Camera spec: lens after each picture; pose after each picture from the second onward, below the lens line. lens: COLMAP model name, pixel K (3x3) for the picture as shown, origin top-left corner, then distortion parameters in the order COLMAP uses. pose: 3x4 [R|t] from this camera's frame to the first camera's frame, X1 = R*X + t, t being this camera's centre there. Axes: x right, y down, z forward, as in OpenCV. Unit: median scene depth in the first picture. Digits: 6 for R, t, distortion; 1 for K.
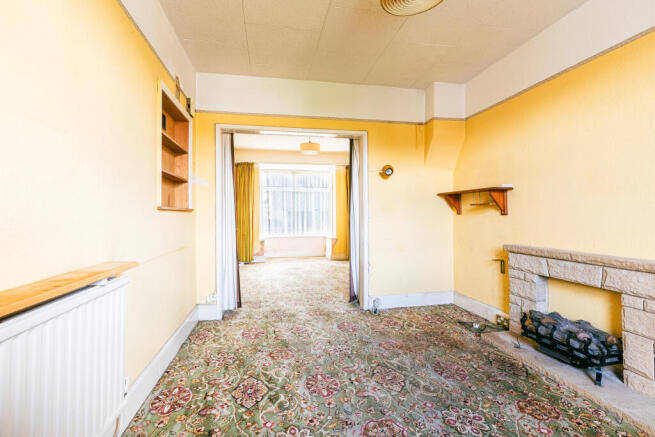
lens RADIAL K [[298.6, 0, 326.5], [0, 298.6, 218.7], [0, 0, 1]] dist [-0.002951, -0.000077]
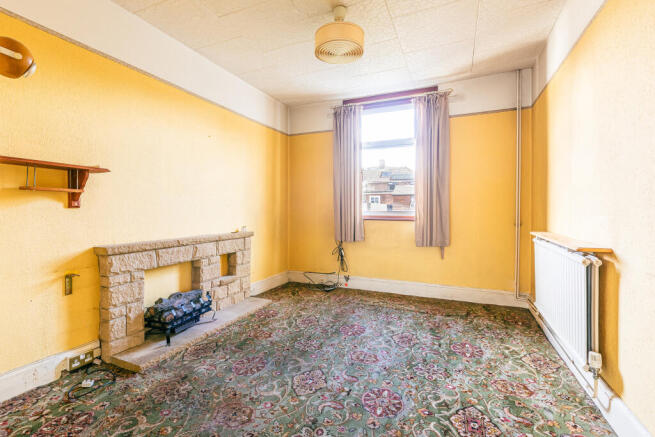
lens RADIAL K [[298.6, 0, 306.4], [0, 298.6, 200.4], [0, 0, 1]] dist [-0.002951, -0.000077]
pose [[-0.790648, 0.021845, 0.611882, -0.367839], [0.010240, 0.999695, -0.022459, -0.012920], [-0.612186, -0.011491, -0.790630, 1.752867]]
